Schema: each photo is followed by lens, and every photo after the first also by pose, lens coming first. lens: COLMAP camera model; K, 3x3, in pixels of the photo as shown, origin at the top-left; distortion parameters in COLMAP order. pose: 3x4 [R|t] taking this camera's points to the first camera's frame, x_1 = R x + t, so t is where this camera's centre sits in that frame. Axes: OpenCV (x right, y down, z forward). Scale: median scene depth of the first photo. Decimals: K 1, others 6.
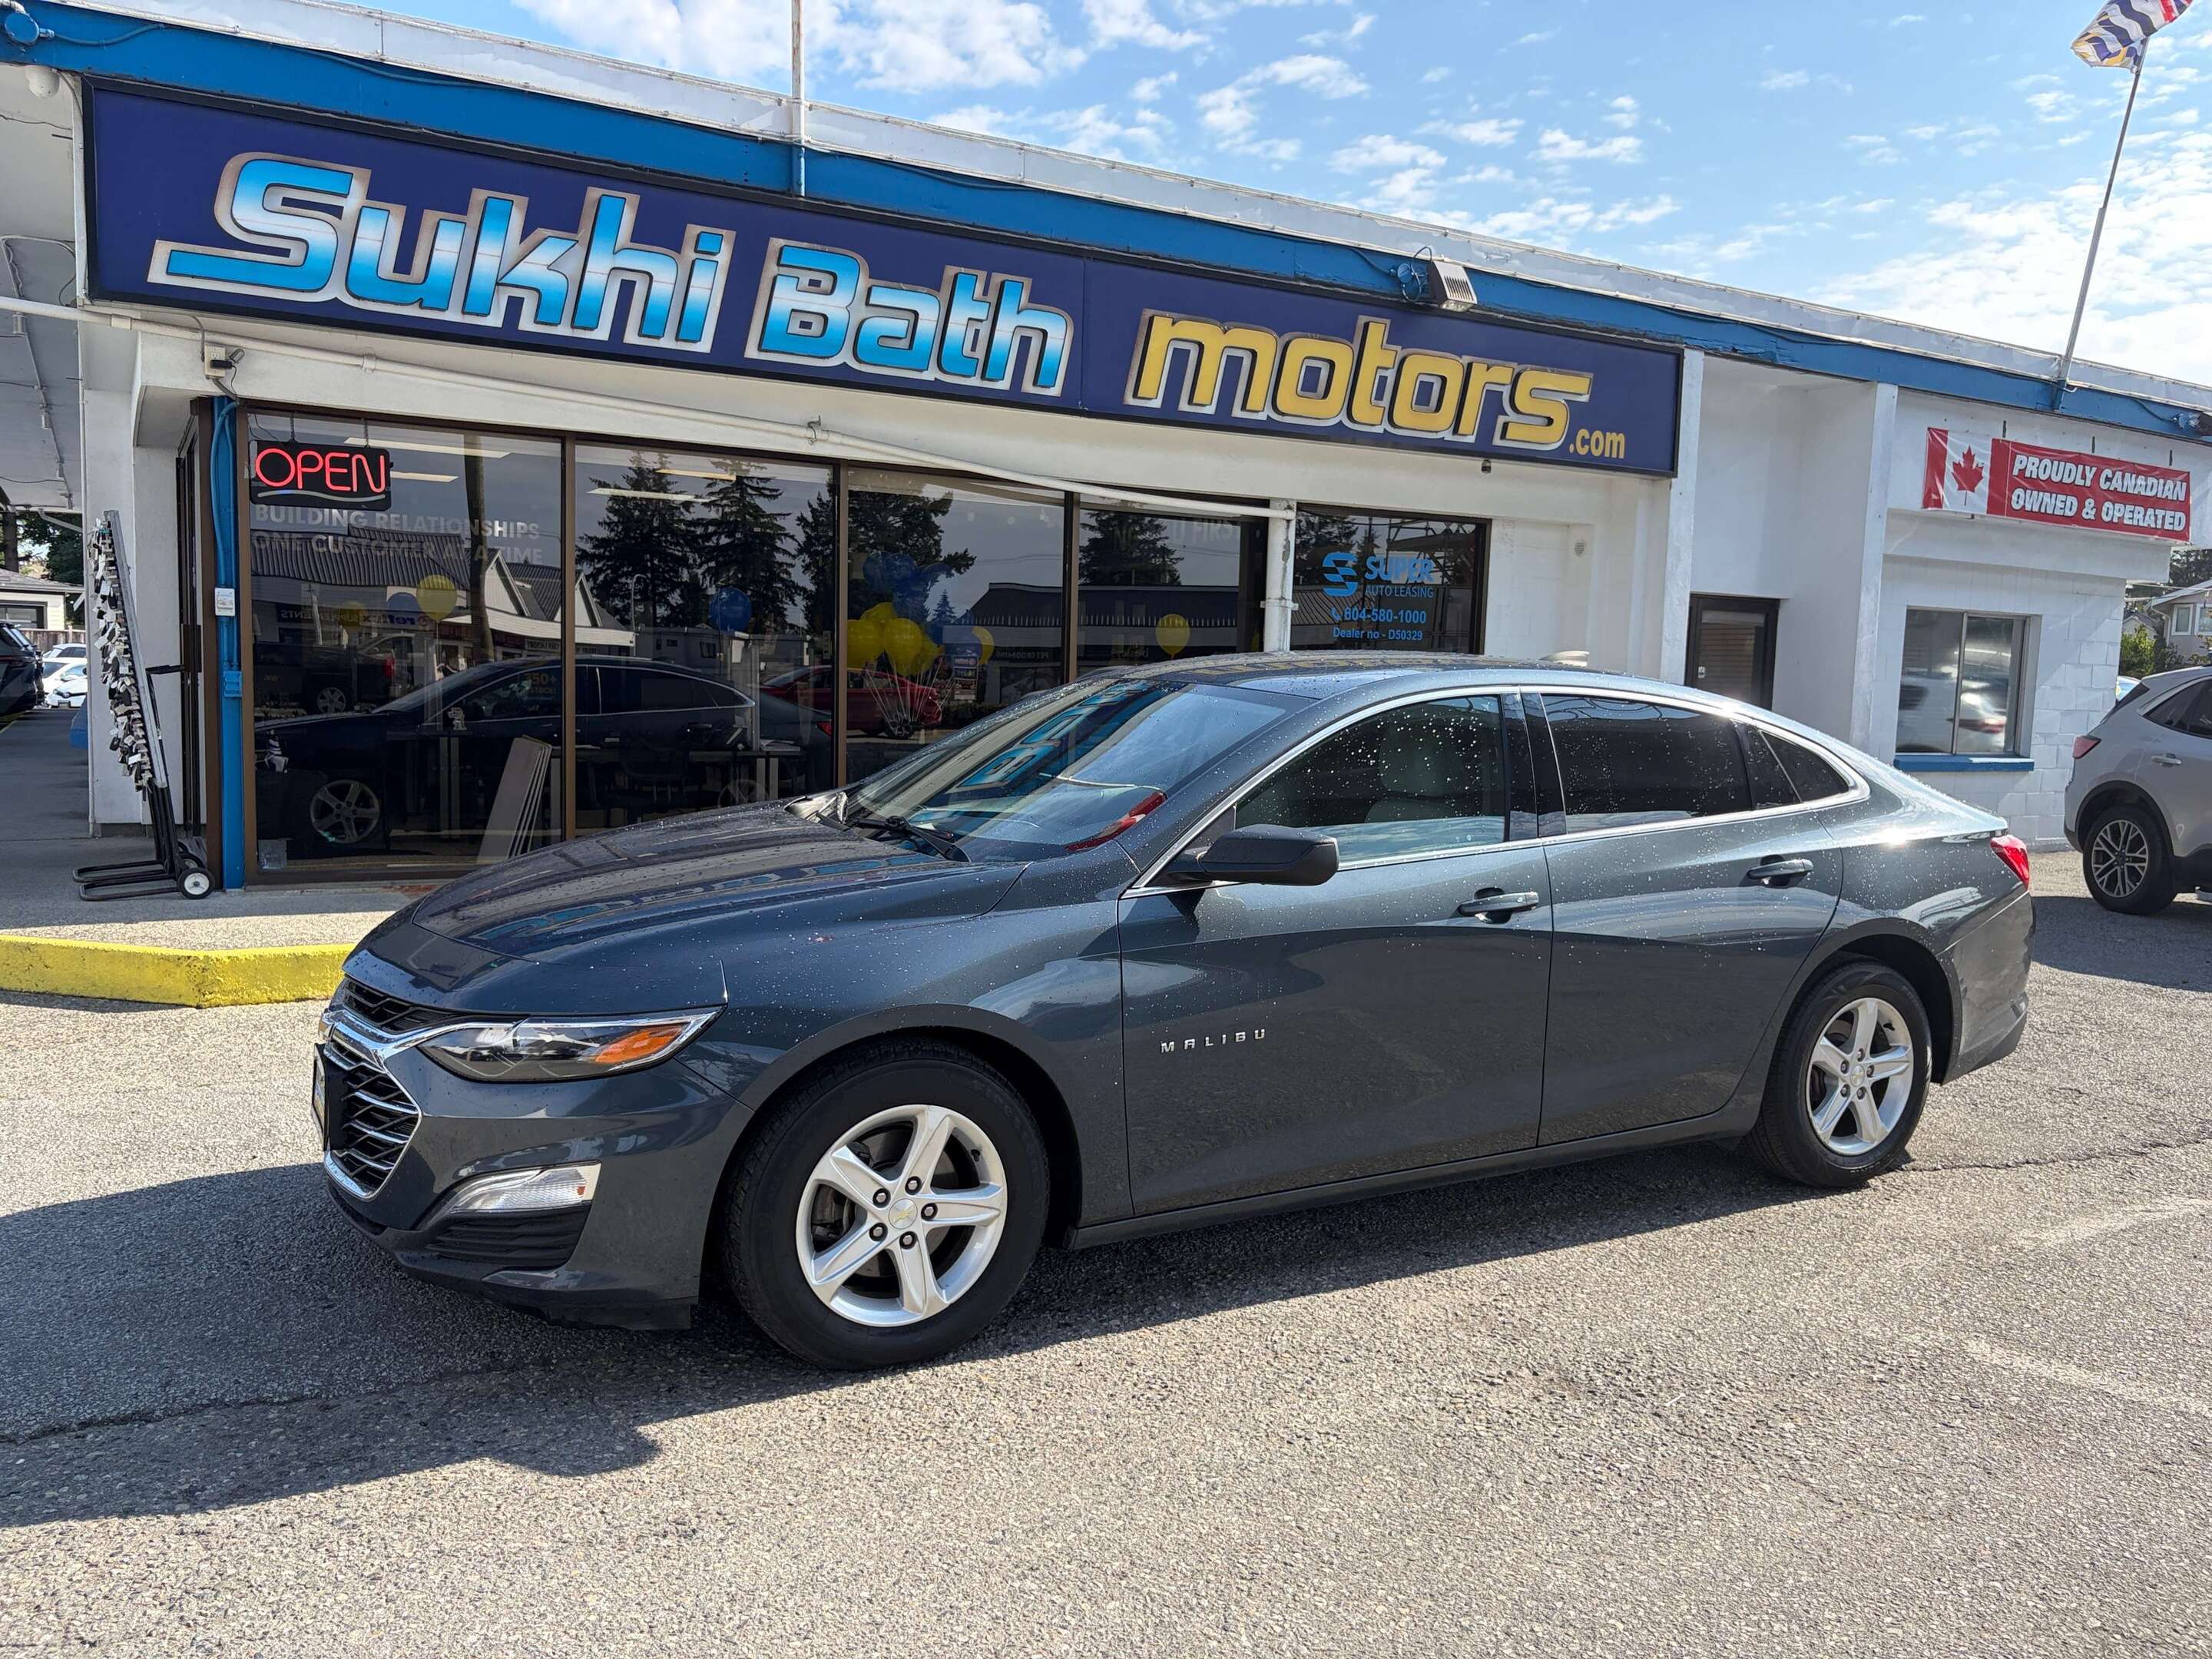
lens RADIAL K [[1697.9, 0, 1113.2], [0, 1697.9, 829.5], [0, 0, 1]] dist [0.030334, -0.023976]
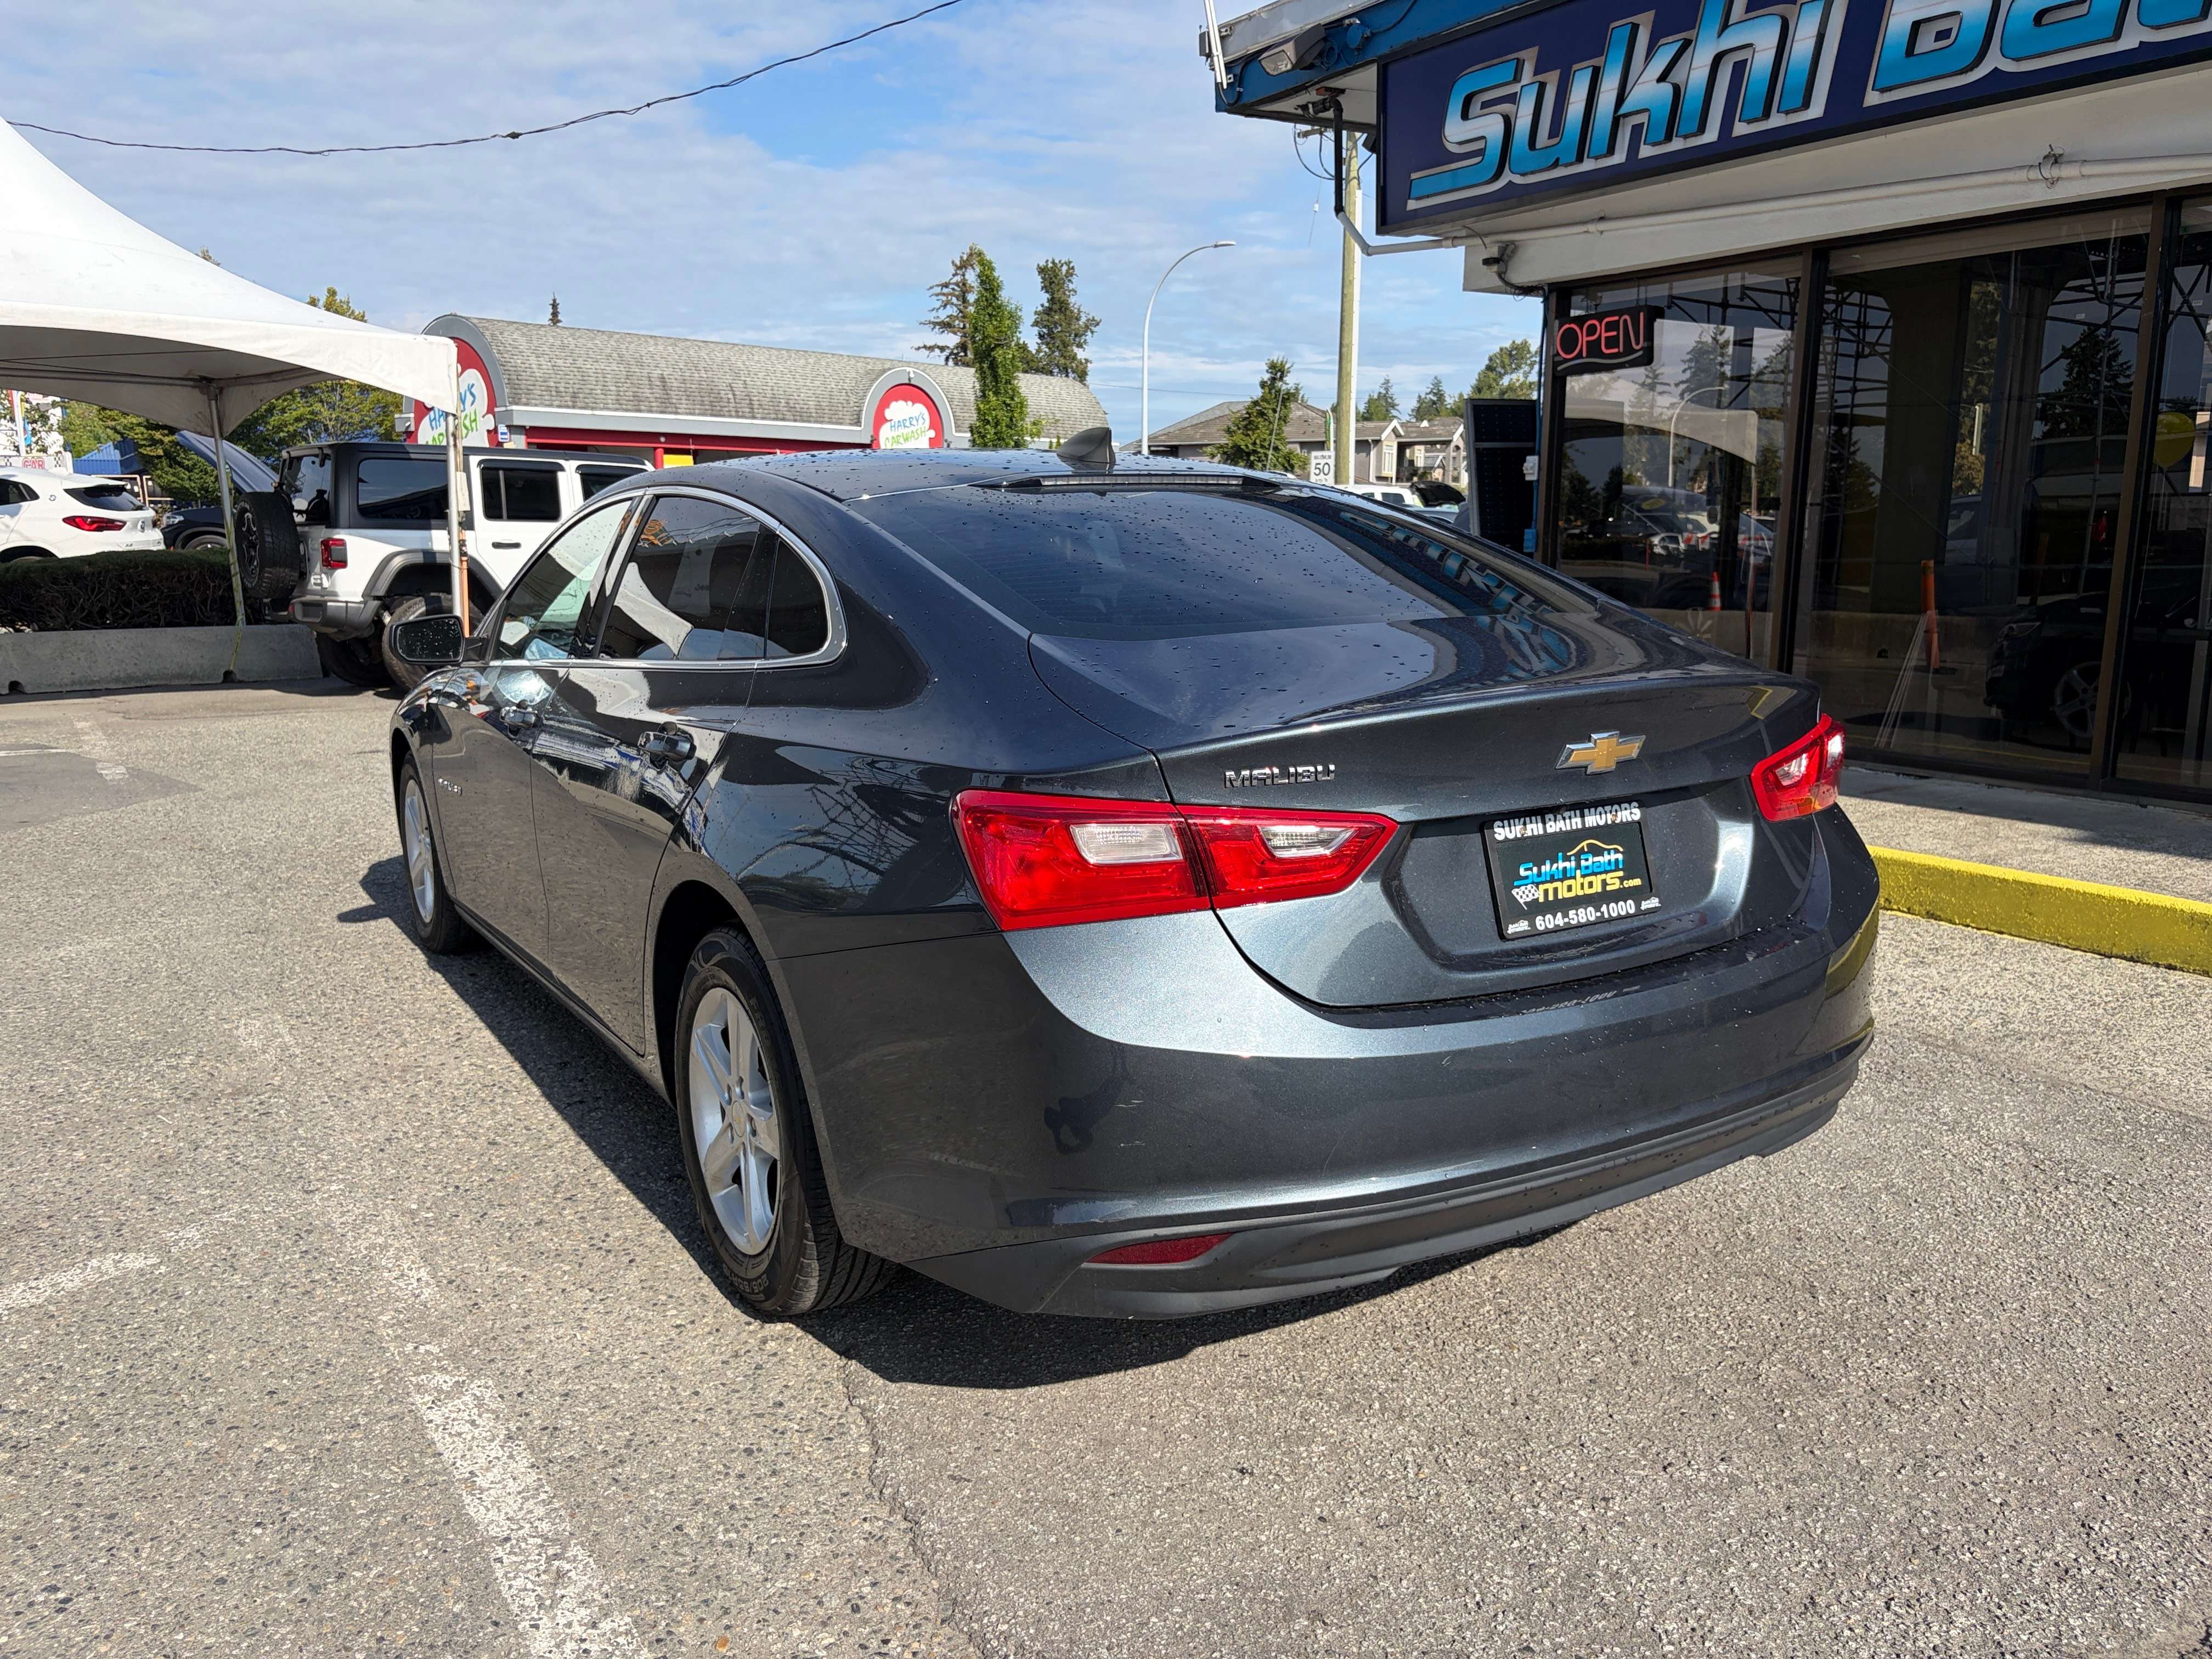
lens RADIAL K [[1697.9, 0, 1102.3], [0, 1697.9, 823.1], [0, 0, 1]] dist [0.030334, -0.023976]
pose [[0.035252, 0.143019, -0.989092, 0.620281], [-0.097614, 0.985467, 0.139015, -0.029061], [0.994600, 0.091649, 0.048700, 0.668340]]
